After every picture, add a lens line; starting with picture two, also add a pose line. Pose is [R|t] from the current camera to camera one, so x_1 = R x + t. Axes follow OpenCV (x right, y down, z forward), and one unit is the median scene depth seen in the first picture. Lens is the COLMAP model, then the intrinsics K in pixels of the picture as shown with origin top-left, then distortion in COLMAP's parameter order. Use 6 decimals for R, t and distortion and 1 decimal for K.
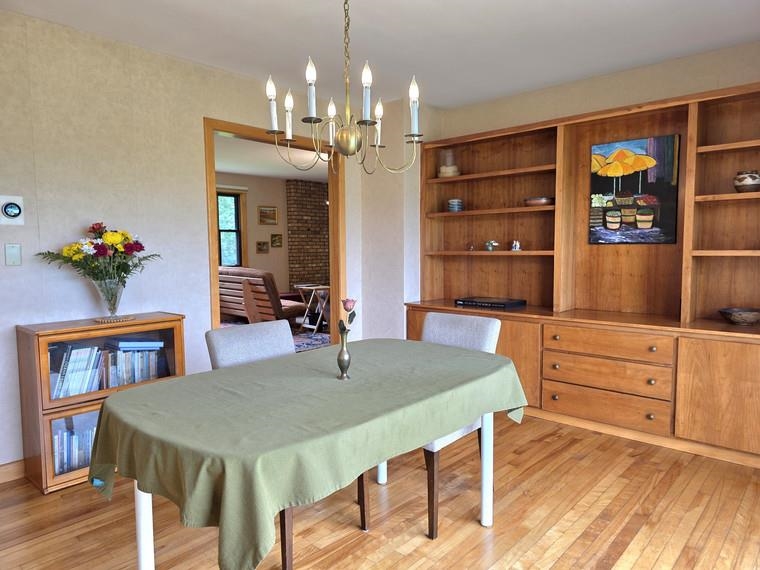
lens RADIAL K [[514.2, 0, 383.6], [0, 514.2, 286.5], [0, 0, 1]] dist [0.032393, -0.013201]
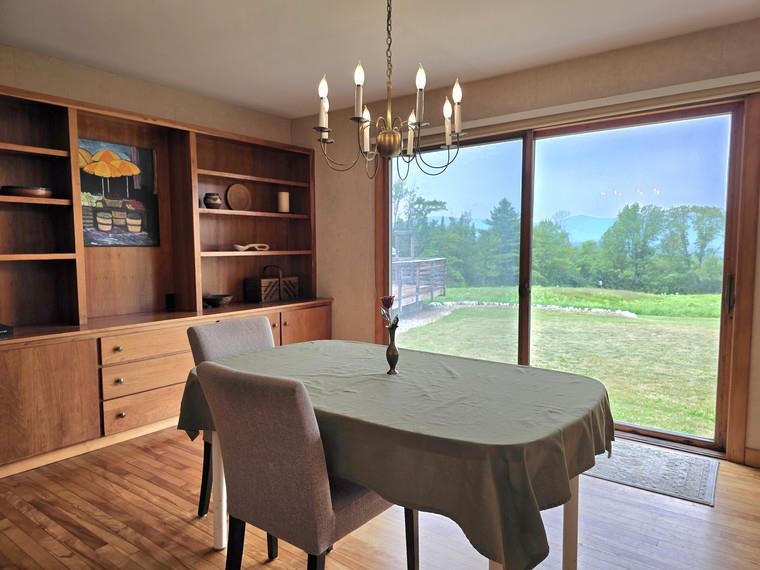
lens RADIAL K [[514.2, 0, 378.6], [0, 514.2, 288.2], [0, 0, 1]] dist [0.032393, -0.013201]
pose [[-0.079316, -0.074887, 0.994033, -0.577604], [0.084002, 0.993125, 0.081522, -0.041618], [-0.993304, 0.089967, -0.072481, 0.582525]]
